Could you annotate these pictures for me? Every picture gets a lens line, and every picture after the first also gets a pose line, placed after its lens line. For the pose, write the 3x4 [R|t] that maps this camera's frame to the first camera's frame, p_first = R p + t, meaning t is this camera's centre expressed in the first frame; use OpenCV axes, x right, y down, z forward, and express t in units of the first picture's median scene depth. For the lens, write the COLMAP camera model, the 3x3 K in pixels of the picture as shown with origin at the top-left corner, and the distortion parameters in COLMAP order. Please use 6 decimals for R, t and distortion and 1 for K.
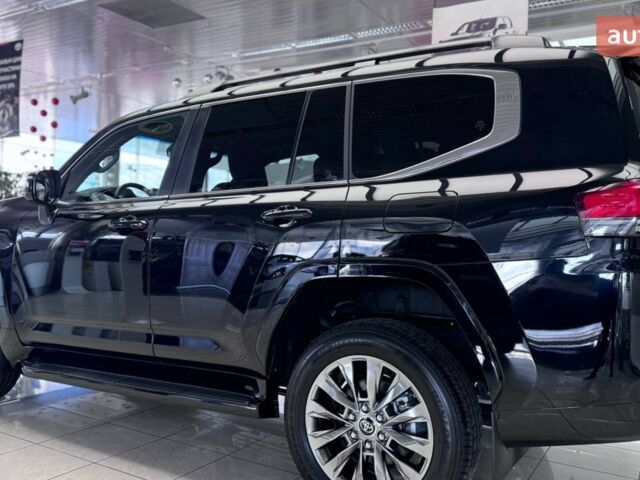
lens RADIAL K [[589.0, 0, 320.0], [0, 589.0, 240.0], [0, 0, 1]] dist [-0.037813, 0.013891]
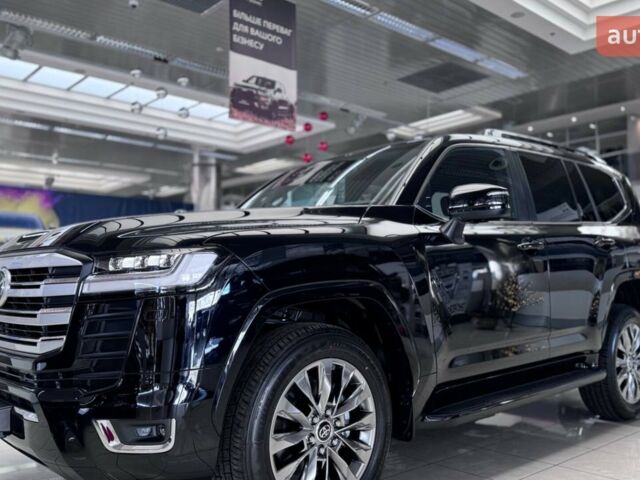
lens RADIAL K [[611.1, 0, 320.0], [0, 611.1, 240.0], [0, 0, 1]] dist [-0.066498, 0.002319]
pose [[0.319997, 0.058104, 0.945635, -1.208556], [0.001420, 0.998087, -0.061808, 0.023032], [-0.947418, 0.021121, 0.319302, 0.788379]]
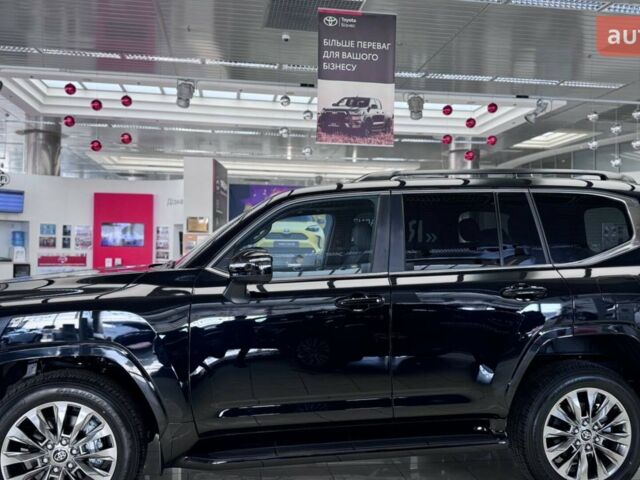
lens RADIAL K [[589.0, 0, 320.0], [0, 589.0, 240.0], [0, 0, 1]] dist [-0.037813, 0.013891]
pose [[0.779496, 0.004431, 0.626392, -0.828373], [0.003597, 0.999927, -0.011549, -0.100636], [-0.626397, 0.011256, 0.779423, 0.150635]]
